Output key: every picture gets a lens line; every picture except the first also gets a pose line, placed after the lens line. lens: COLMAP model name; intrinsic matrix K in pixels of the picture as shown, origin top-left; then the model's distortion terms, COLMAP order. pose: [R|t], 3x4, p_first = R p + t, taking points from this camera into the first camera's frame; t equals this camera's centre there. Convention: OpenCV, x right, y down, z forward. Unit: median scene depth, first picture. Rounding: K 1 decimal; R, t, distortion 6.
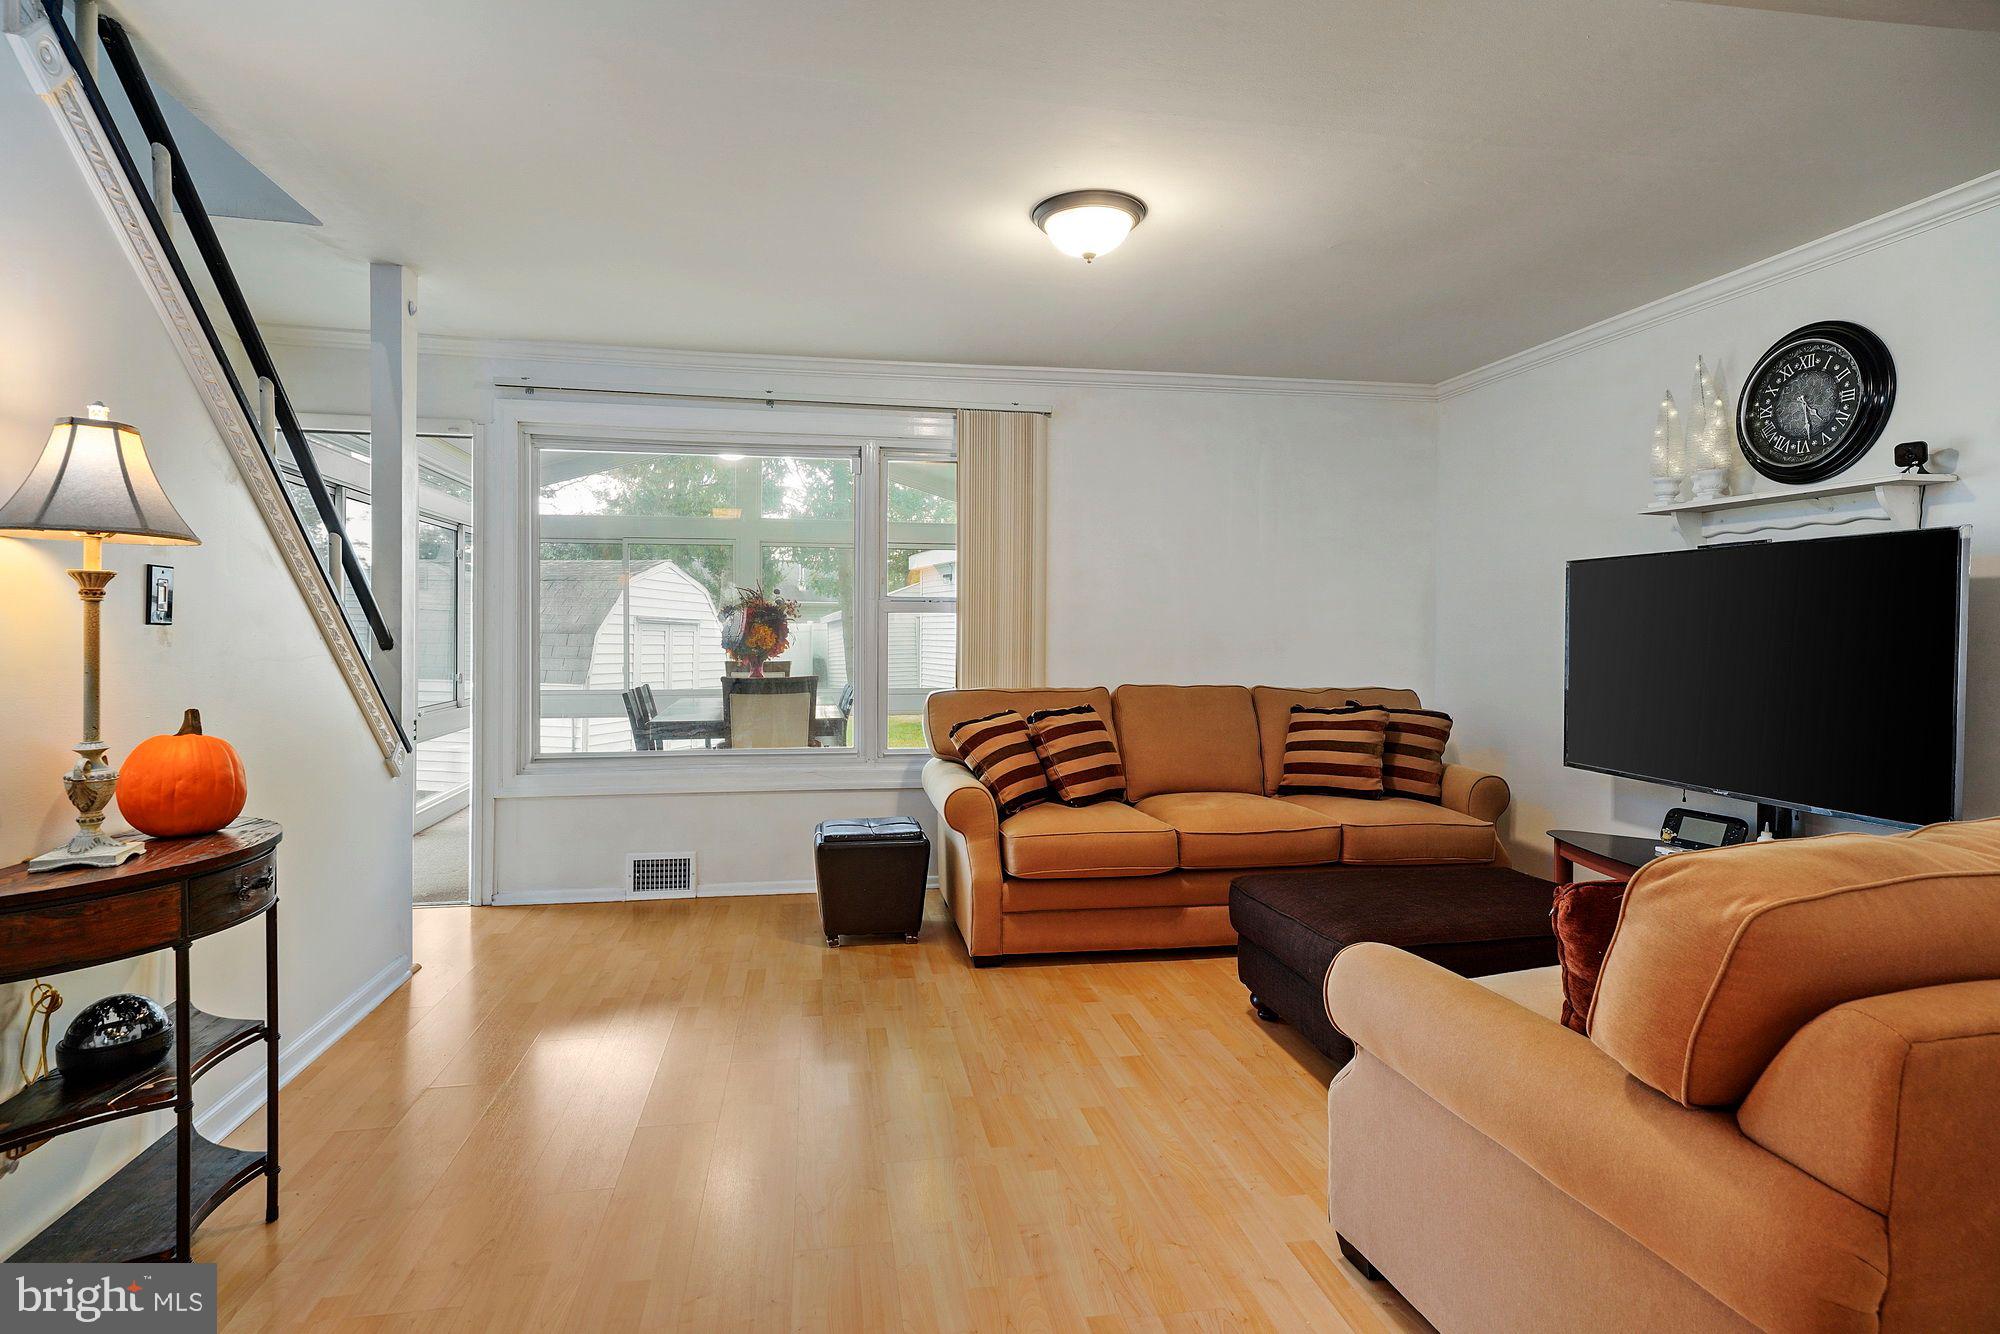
lens RADIAL K [[1078.0, 0, 1011.9], [0, 1078.0, 648.0], [0, 0, 1]] dist [0.015775, 0.003077]
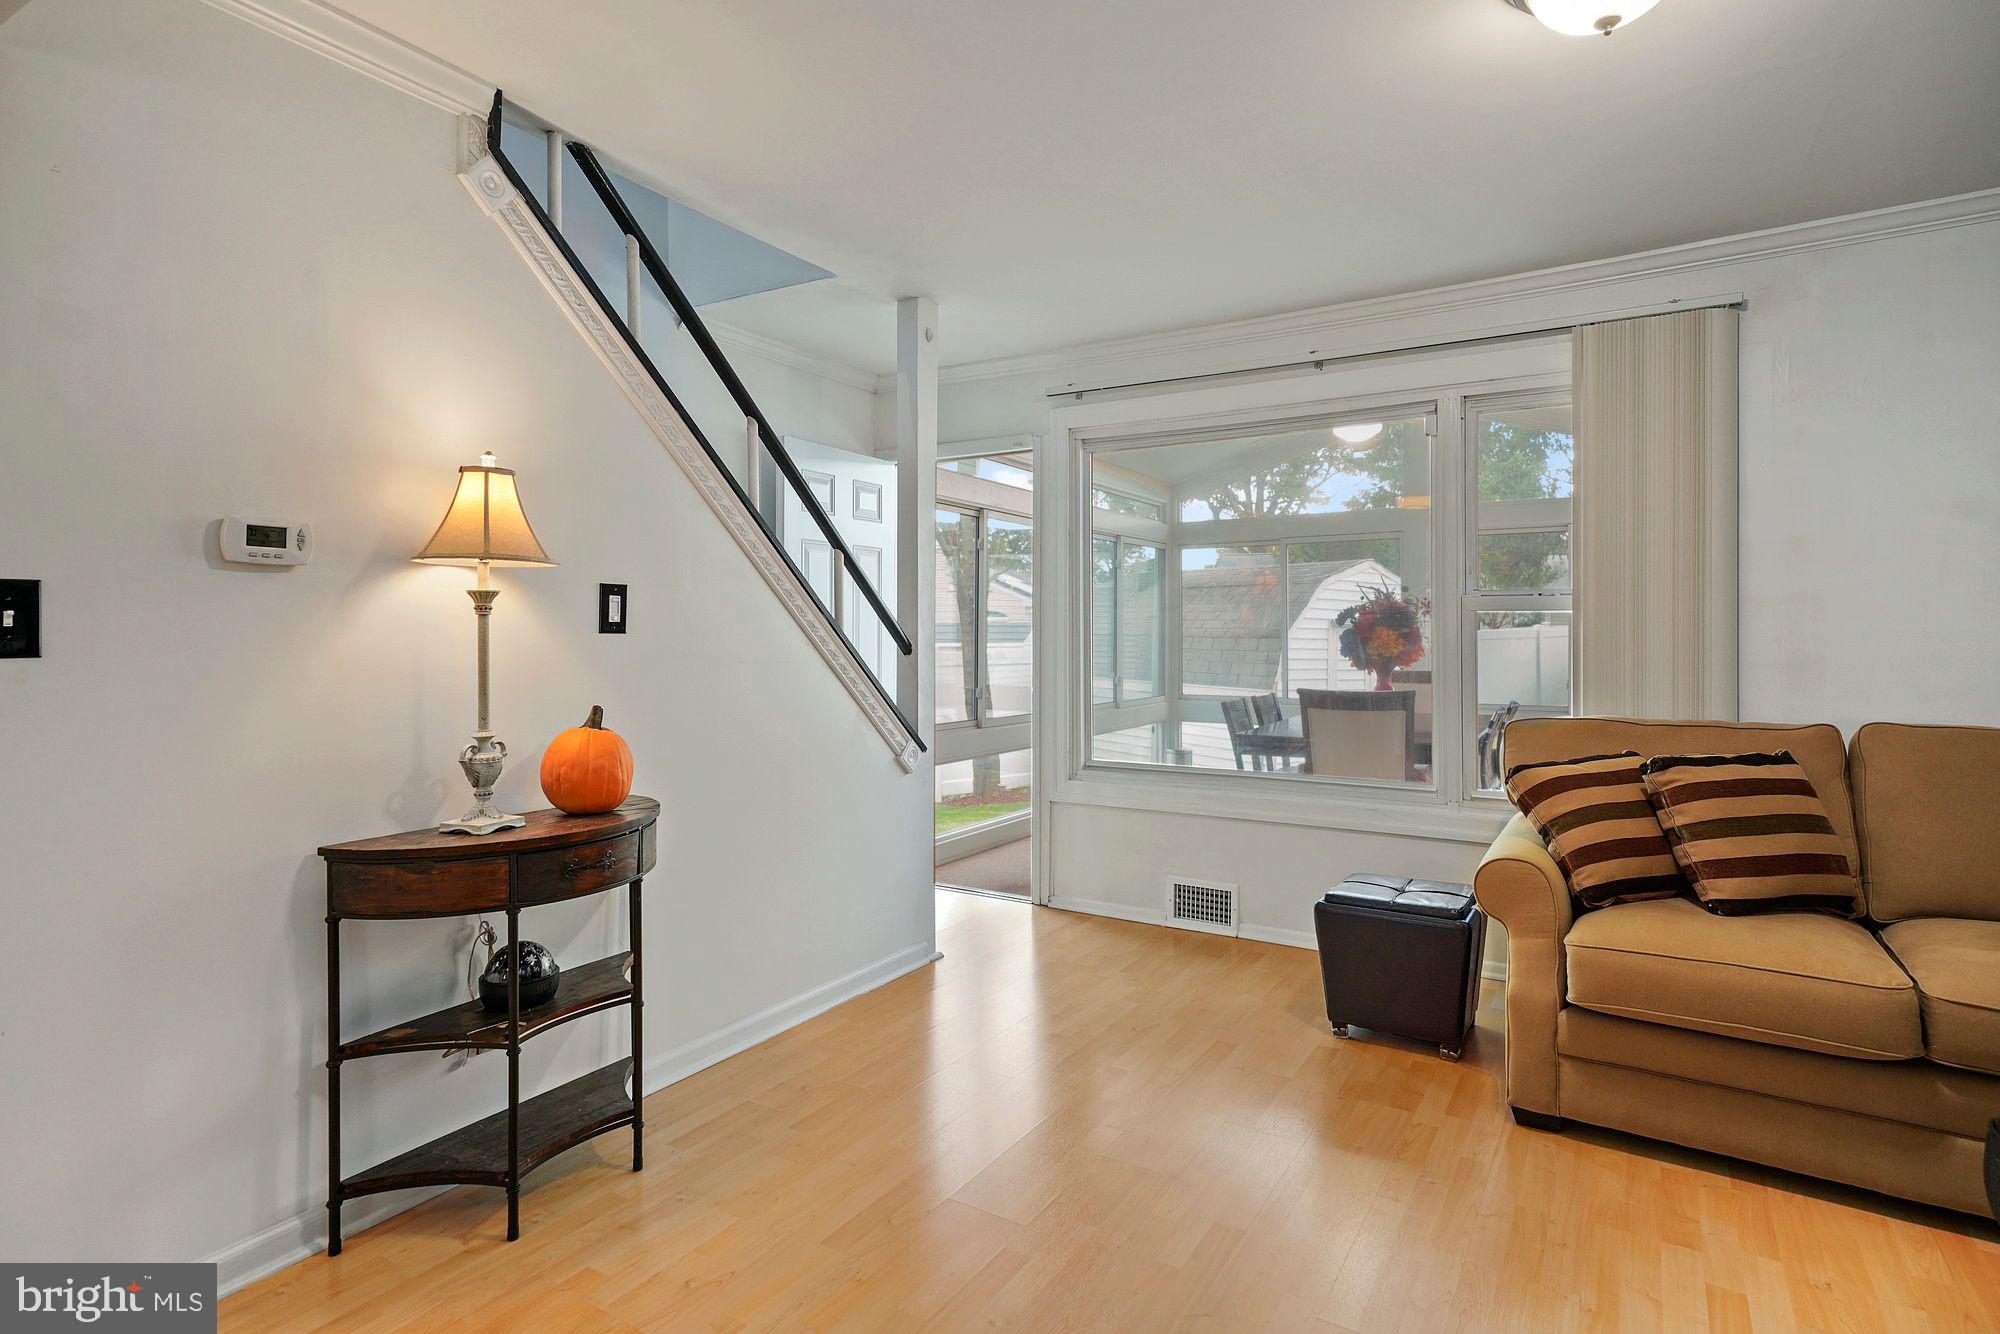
lens RADIAL K [[1078.0, 0, 908.5], [0, 1078.0, 632.7], [0, 0, 1]] dist [0.015775, 0.003077]
pose [[0.722986, -0.005384, -0.690842, 0.155386], [-0.007163, 0.999857, -0.015288, -0.003615], [0.690826, 0.016001, 0.722844, 0.209329]]
